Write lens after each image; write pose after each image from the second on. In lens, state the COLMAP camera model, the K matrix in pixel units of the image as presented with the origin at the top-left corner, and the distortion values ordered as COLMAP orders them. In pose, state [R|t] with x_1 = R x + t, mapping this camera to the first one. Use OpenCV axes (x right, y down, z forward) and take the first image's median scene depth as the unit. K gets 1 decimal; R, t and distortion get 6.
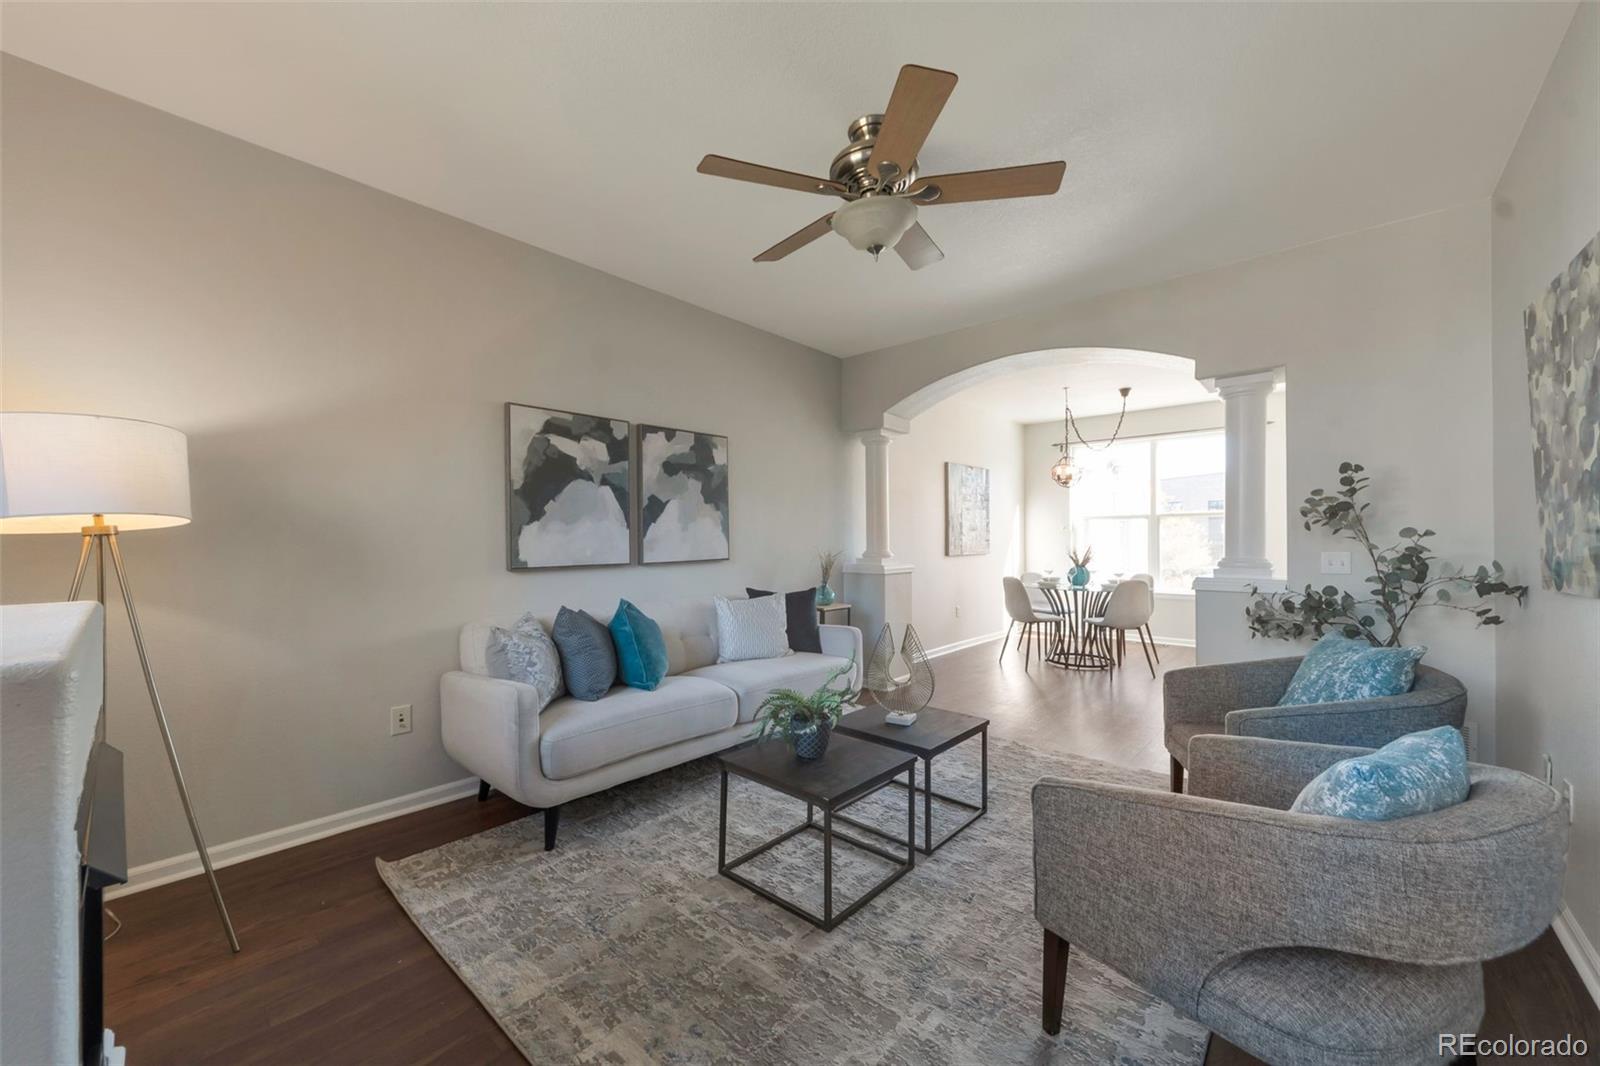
lens RADIAL K [[609.2, 0, 796.5], [0, 609.2, 539.9], [0, 0, 1]] dist [-0.001386, -0.000071]
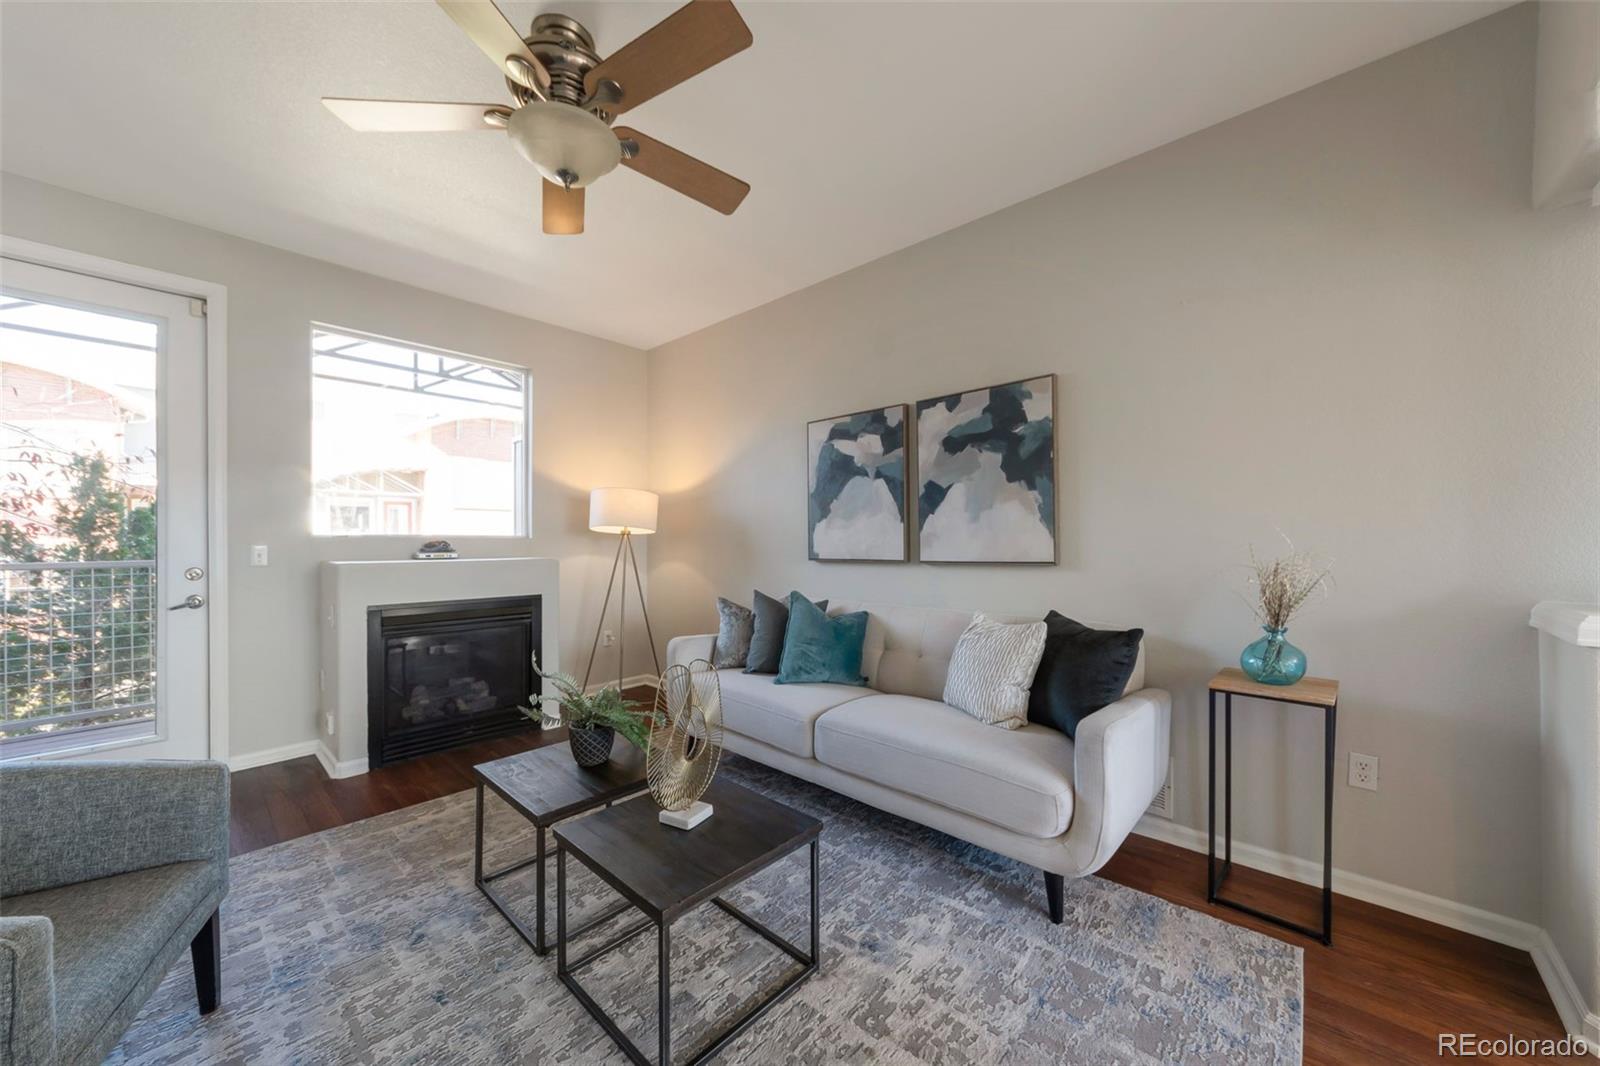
lens RADIAL K [[584.1, 0, 796.3], [0, 584.1, 538.6], [0, 0, 1]] dist [0.016796, 0.000225]
pose [[-0.025208, 0.004703, -0.999671, 0.612224], [0.006935, 0.999966, 0.004529, 0.001224], [0.999658, -0.006818, -0.025240, 0.879830]]
